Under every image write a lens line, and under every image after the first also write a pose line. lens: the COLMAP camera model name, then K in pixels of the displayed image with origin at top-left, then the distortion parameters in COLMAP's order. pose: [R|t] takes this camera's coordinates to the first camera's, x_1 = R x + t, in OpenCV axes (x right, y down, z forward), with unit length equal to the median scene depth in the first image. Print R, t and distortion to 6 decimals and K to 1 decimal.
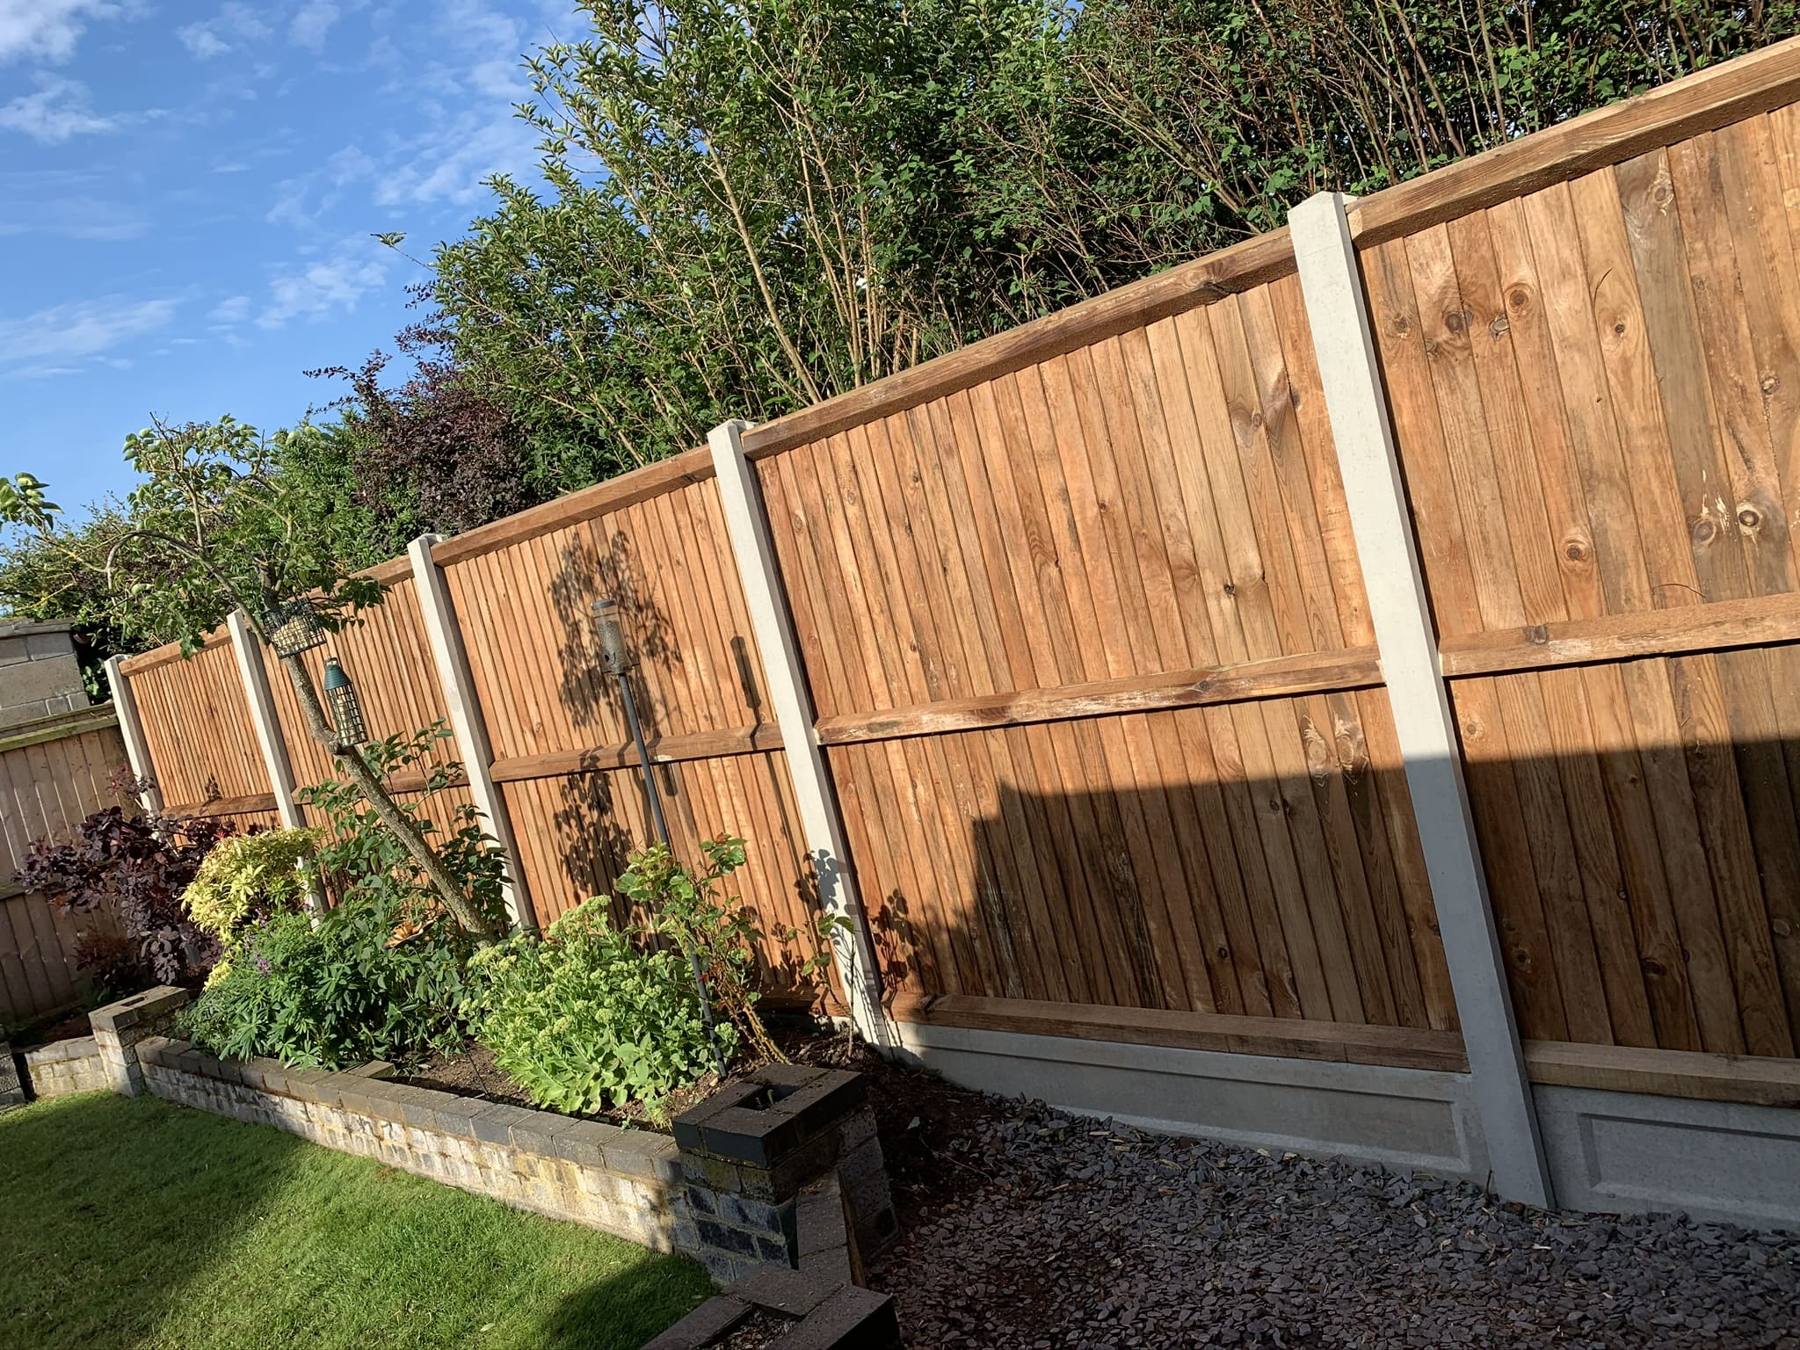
lens RADIAL K [[1382.2, 0, 898.1], [0, 1382.2, 669.1], [0, 0, 1]] dist [-0.003062, -0.000774]
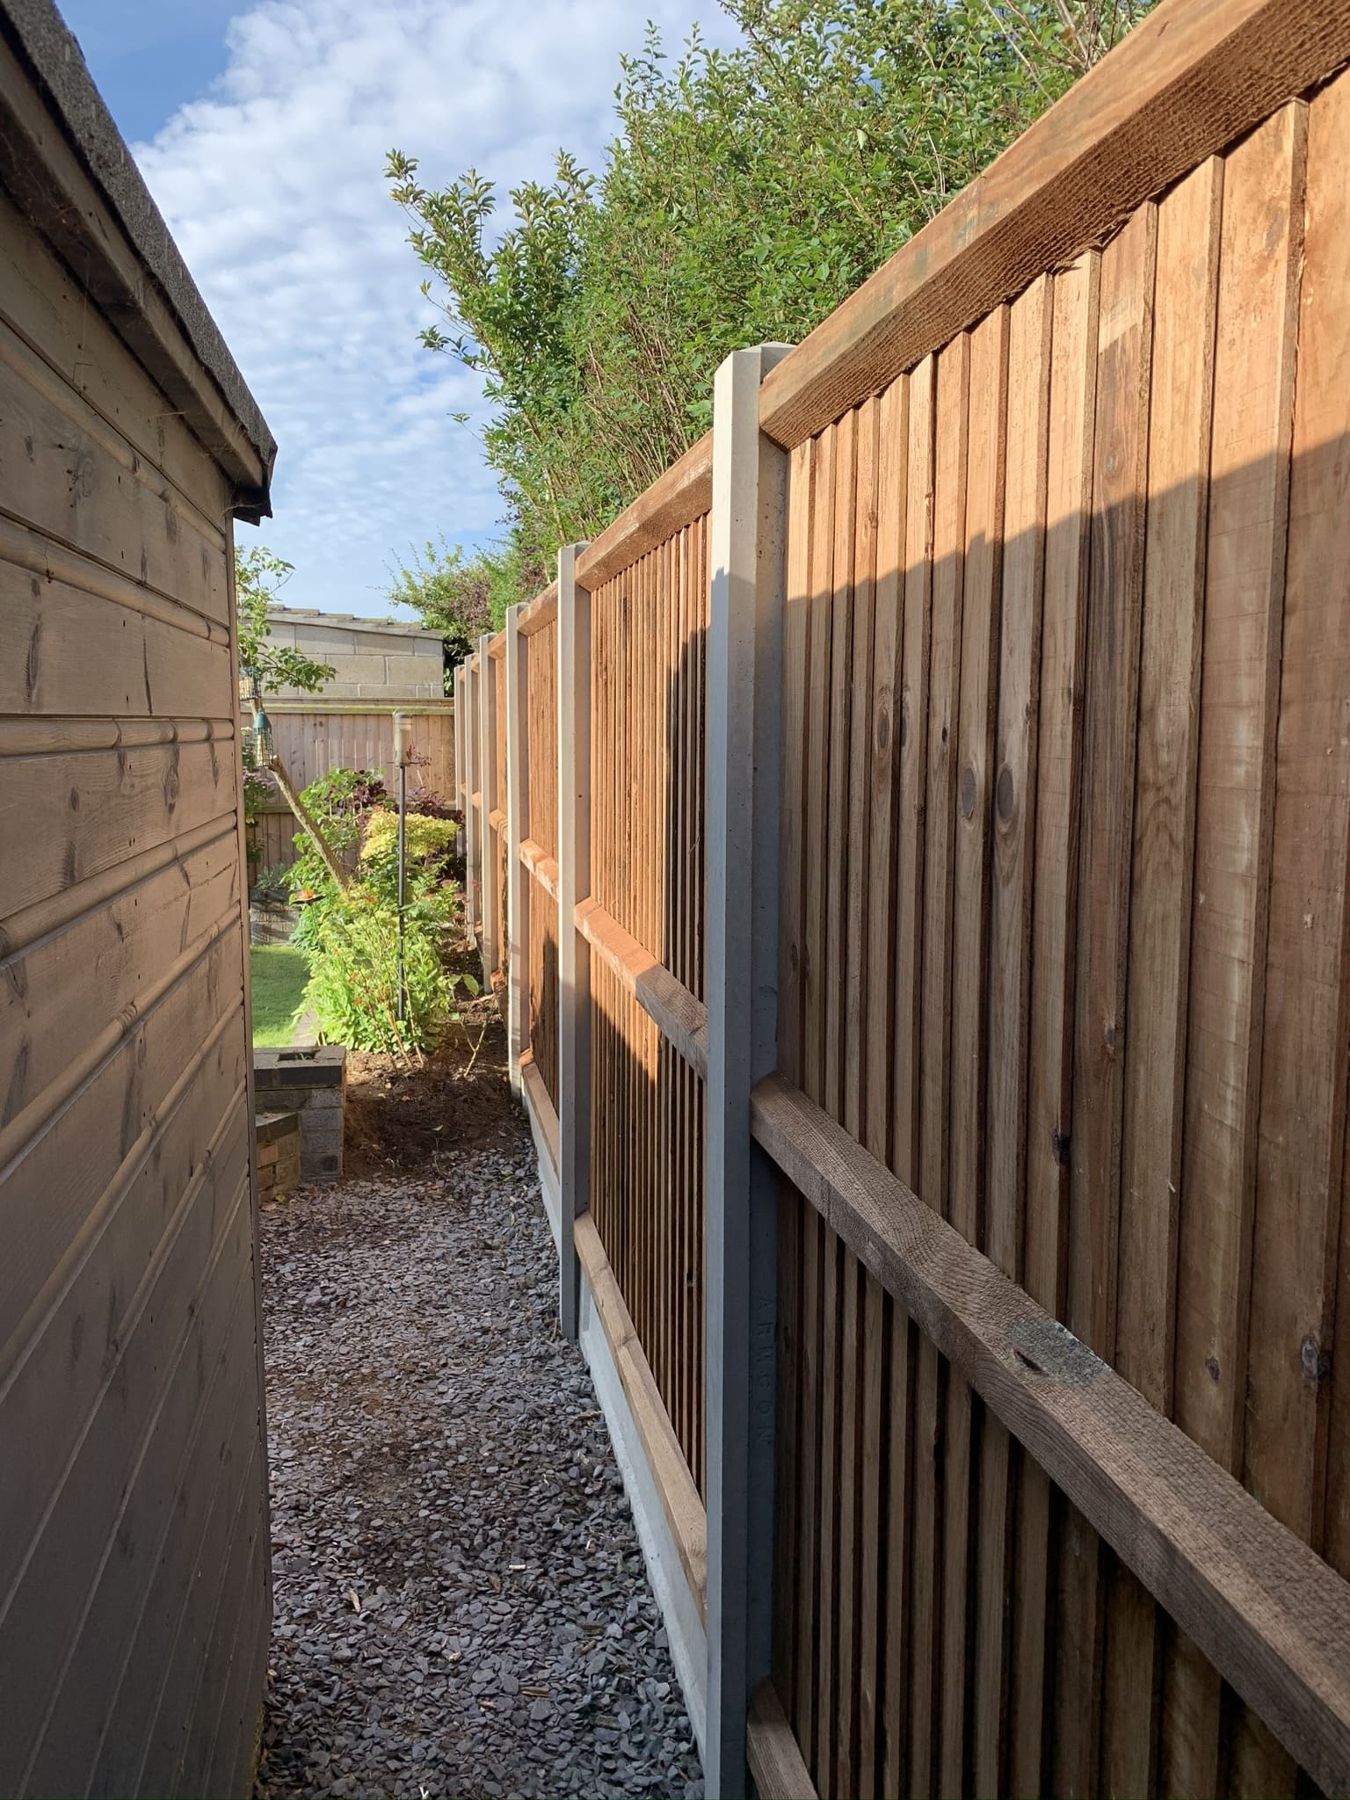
lens RADIAL K [[1382.2, 0, 675.0], [0, 1382.2, 897.6], [0, 0, 1]] dist [-0.003062, -0.000774]
pose [[0.787862, 0.303755, -0.535729, 0.545101], [-0.243174, 0.952654, 0.182529, -0.126037], [0.565808, -0.013533, 0.824426, -0.002209]]
